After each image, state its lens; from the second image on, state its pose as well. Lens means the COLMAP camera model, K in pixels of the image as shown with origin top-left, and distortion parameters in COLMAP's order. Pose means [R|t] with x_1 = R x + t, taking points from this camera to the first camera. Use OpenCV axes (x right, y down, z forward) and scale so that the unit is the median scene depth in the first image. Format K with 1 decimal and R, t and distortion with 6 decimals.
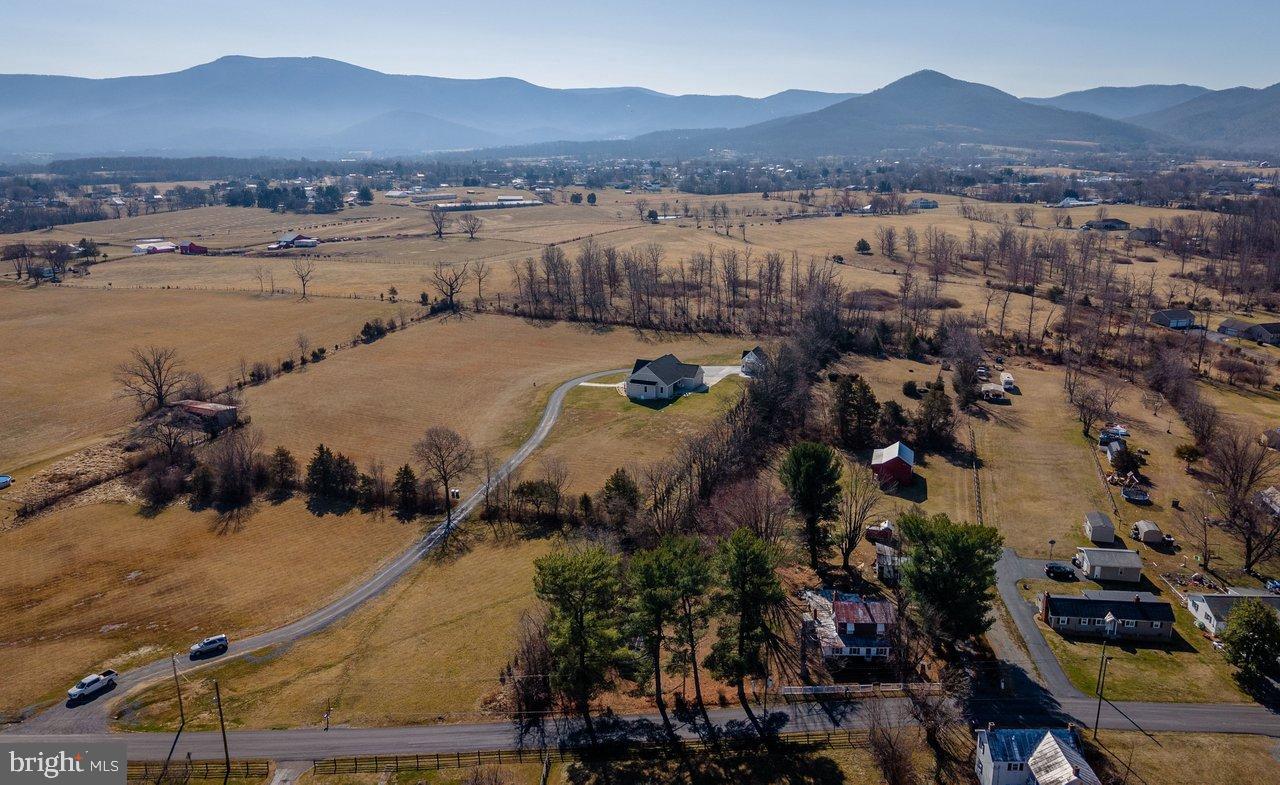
lens RADIAL K [[932.9, 0, 661.5], [0, 932.9, 391.1], [0, 0, 1]] dist [0.051365, -0.073154]
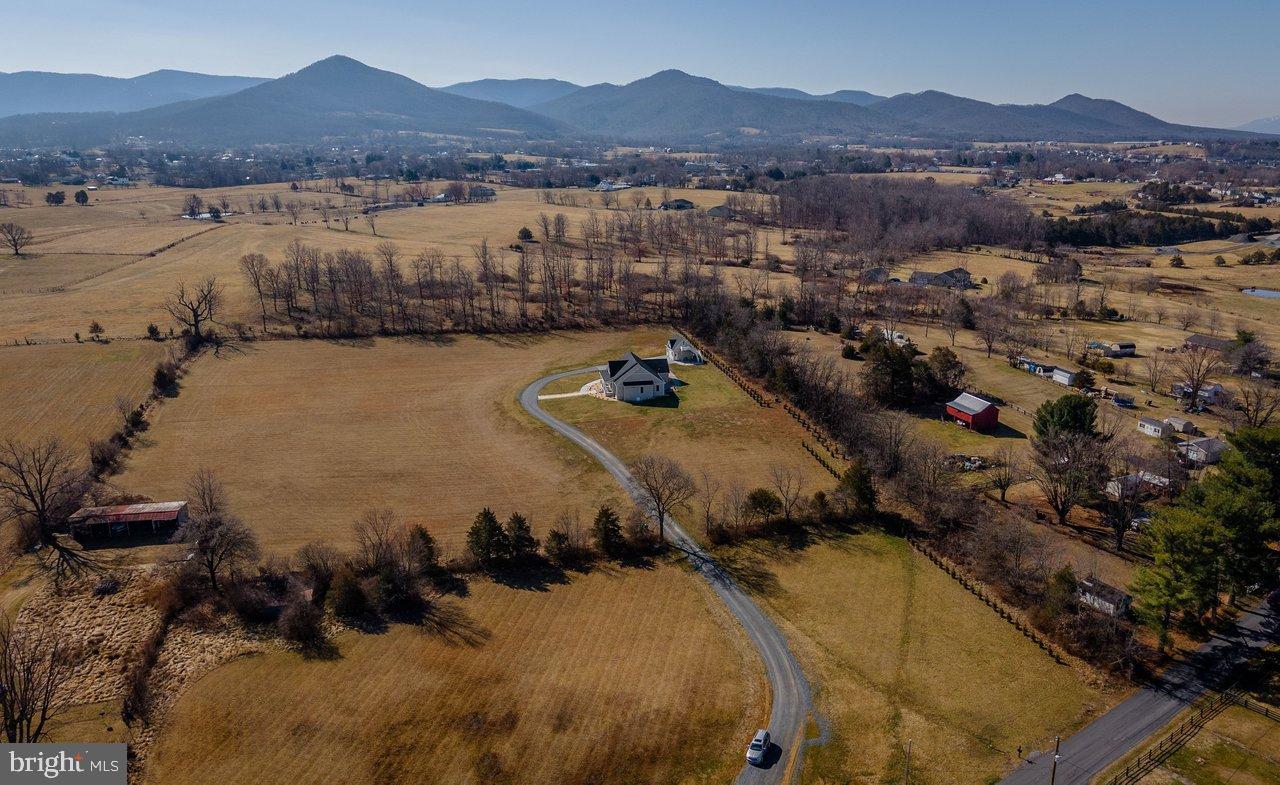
lens RADIAL K [[932.9, 0, 661.5], [0, 932.9, 391.1], [0, 0, 1]] dist [0.051365, -0.073154]
pose [[0.816639, -0.153717, 0.556303, -0.206935], [0.146850, 0.987498, 0.057292, -0.020531], [-0.558155, 0.034906, 0.829002, 0.078468]]
